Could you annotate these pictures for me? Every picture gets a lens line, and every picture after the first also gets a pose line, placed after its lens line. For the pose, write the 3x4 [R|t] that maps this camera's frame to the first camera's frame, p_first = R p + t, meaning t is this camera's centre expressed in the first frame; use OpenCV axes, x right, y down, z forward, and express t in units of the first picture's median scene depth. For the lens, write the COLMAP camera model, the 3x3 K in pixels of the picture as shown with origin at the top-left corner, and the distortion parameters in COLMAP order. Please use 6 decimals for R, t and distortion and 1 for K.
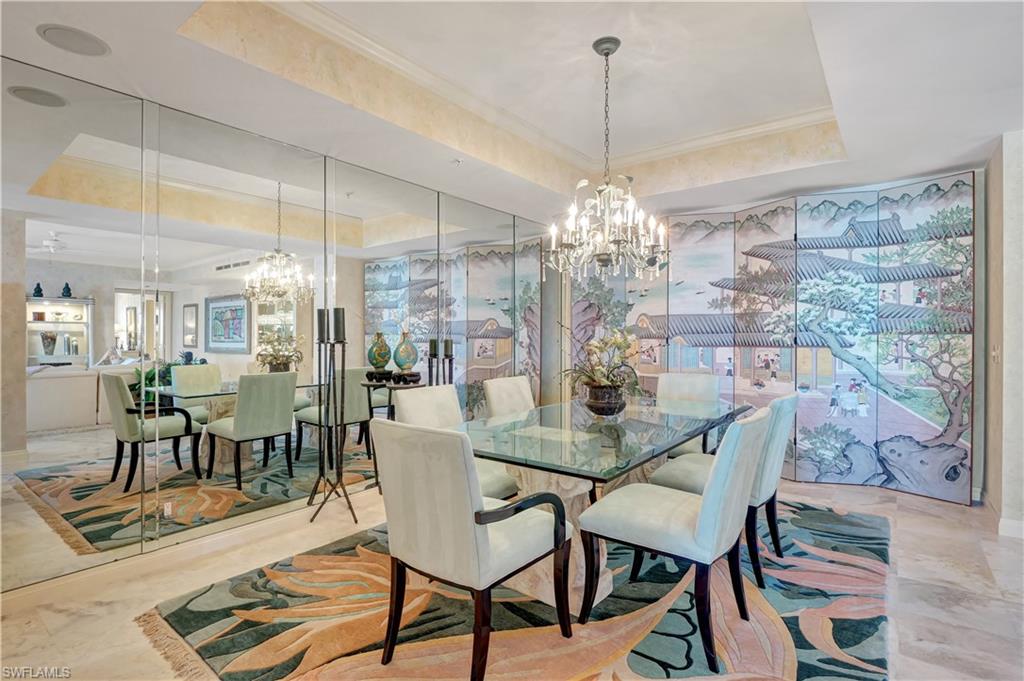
lens RADIAL K [[494.7, 0, 511.5], [0, 494.7, 334.5], [0, 0, 1]] dist [-0.019496, -0.005376]
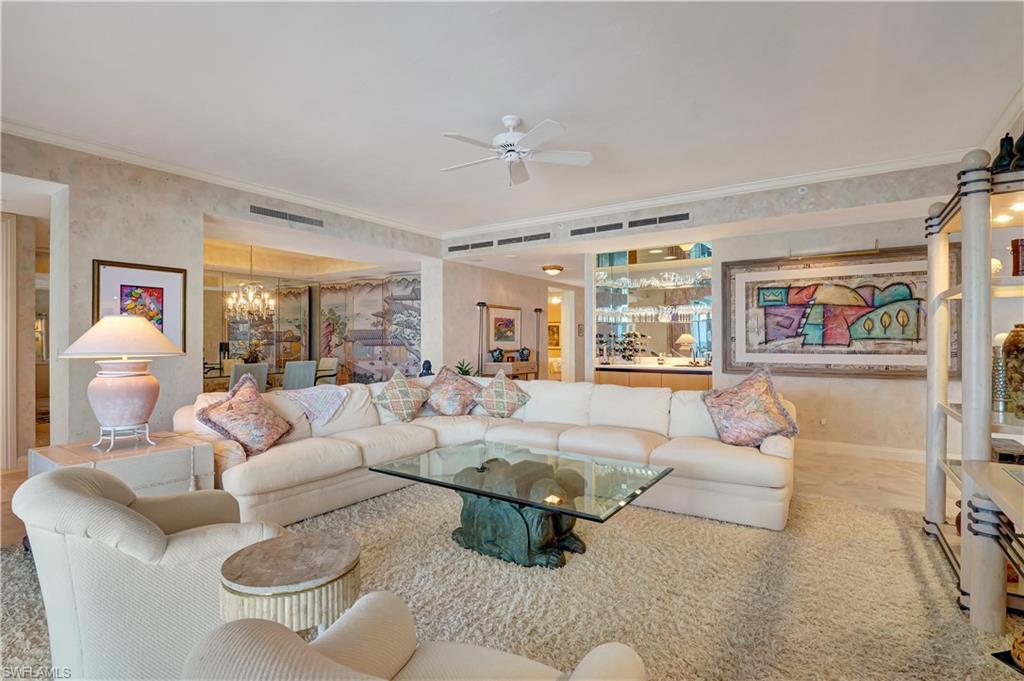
lens RADIAL K [[494.7, 0, 509.0], [0, 494.7, 337.6], [0, 0, 1]] dist [-0.019496, -0.005376]
pose [[0.997867, -0.000517, 0.065274, 0.835692], [0.000708, 0.999995, -0.002917, -0.002673], [-0.065272, 0.002957, 0.997863, -1.049946]]
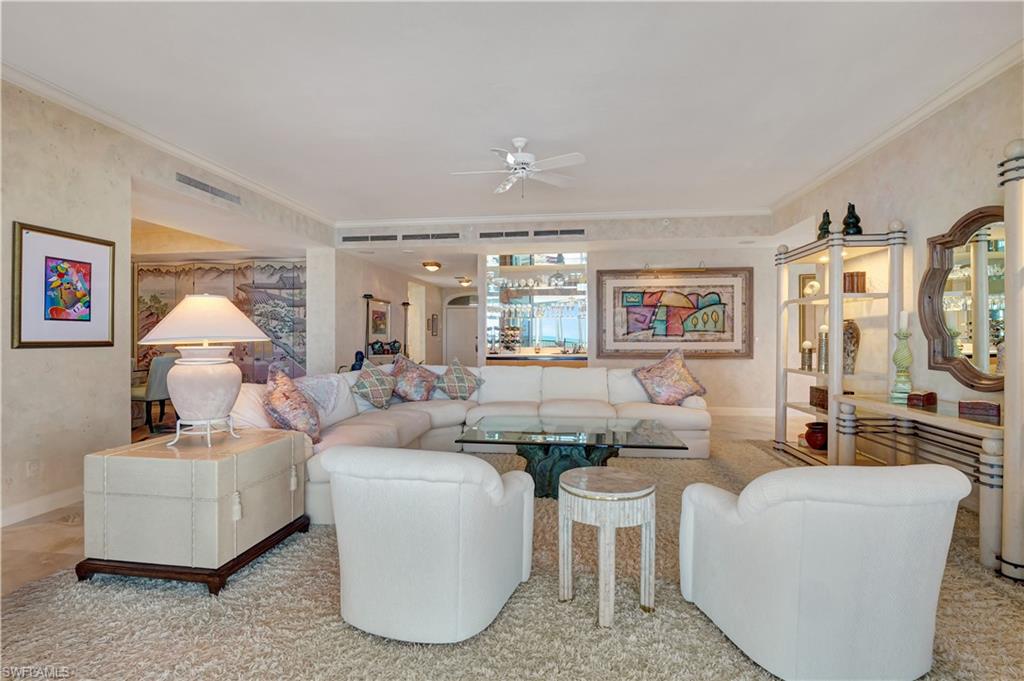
lens RADIAL K [[494.7, 0, 513.7], [0, 494.7, 336.9], [0, 0, 1]] dist [-0.019496, -0.005376]
pose [[0.857429, -0.001749, 0.514600, 0.405366], [0.000491, 0.999997, 0.002581, 0.011999], [-0.514603, -0.001960, 0.857426, -1.054771]]
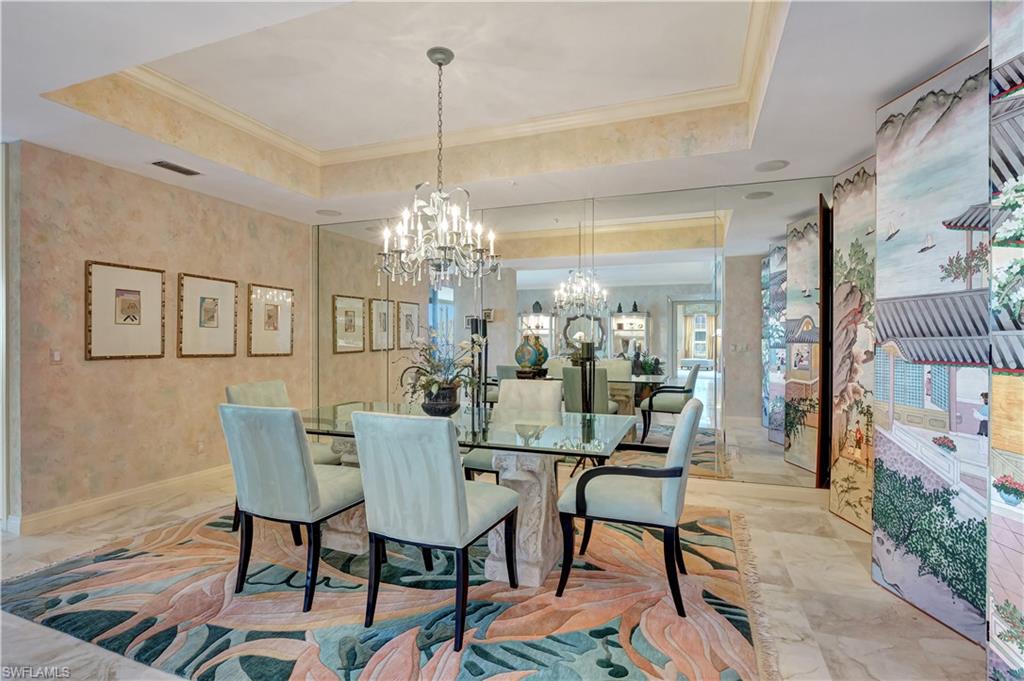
lens RADIAL K [[494.7, 0, 511.4], [0, 494.7, 342.3], [0, 0, 1]] dist [-0.019496, -0.005376]
pose [[0.300578, 0.005874, -0.953739, 0.714134], [0.002501, 0.999973, 0.006947, 0.000489], [0.953754, -0.004474, 0.300555, 0.490819]]
